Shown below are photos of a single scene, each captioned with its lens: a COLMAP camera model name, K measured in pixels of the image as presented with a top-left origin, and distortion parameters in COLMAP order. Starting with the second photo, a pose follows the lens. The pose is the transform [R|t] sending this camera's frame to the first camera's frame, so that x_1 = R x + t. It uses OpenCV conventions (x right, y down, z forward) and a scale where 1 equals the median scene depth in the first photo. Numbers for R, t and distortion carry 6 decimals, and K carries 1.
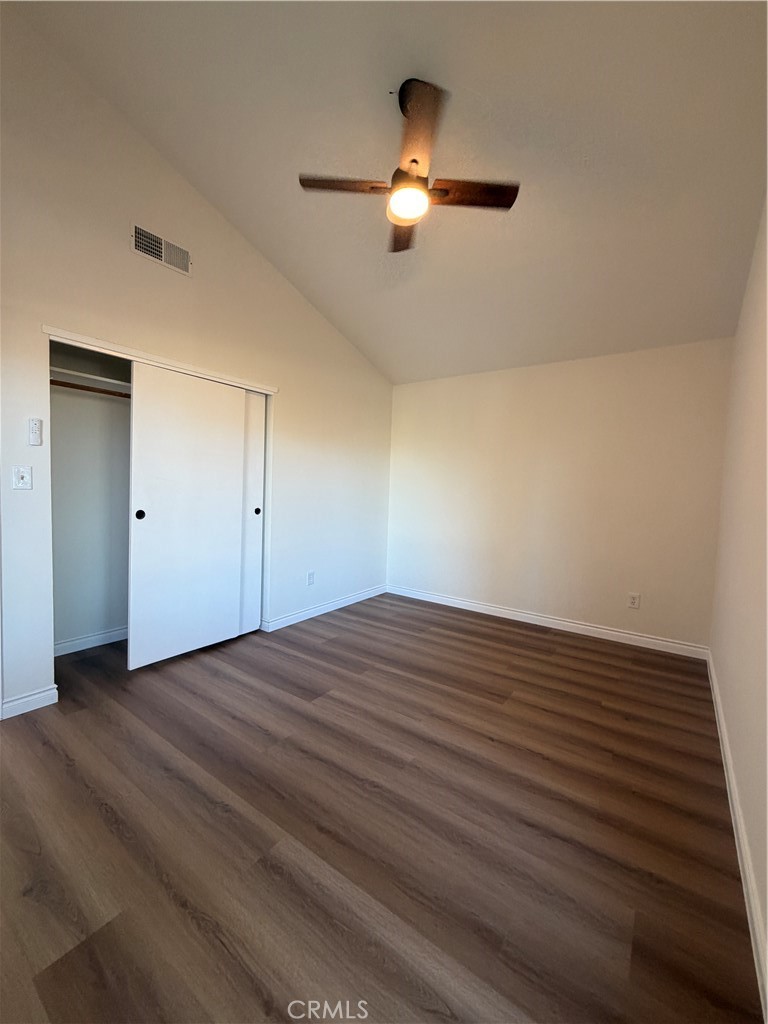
lens RADIAL K [[410.3, 0, 387.4], [0, 410.3, 514.7], [0, 0, 1]] dist [-0.001651, 0.000751]
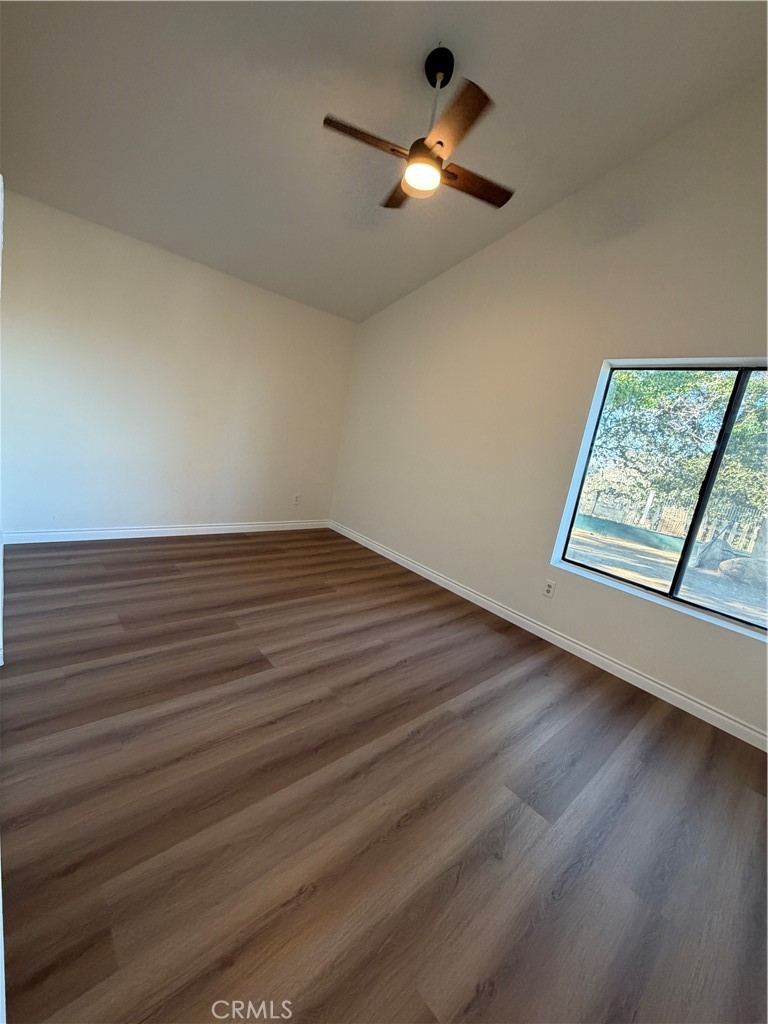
lens RADIAL K [[410.3, 0, 384.2], [0, 410.3, 510.6], [0, 0, 1]] dist [-0.001651, 0.000751]
pose [[0.211246, -0.188668, 0.959051, -0.827191], [-0.094471, 0.972659, 0.212154, -0.090406], [-0.972857, -0.135419, 0.187647, 0.549584]]
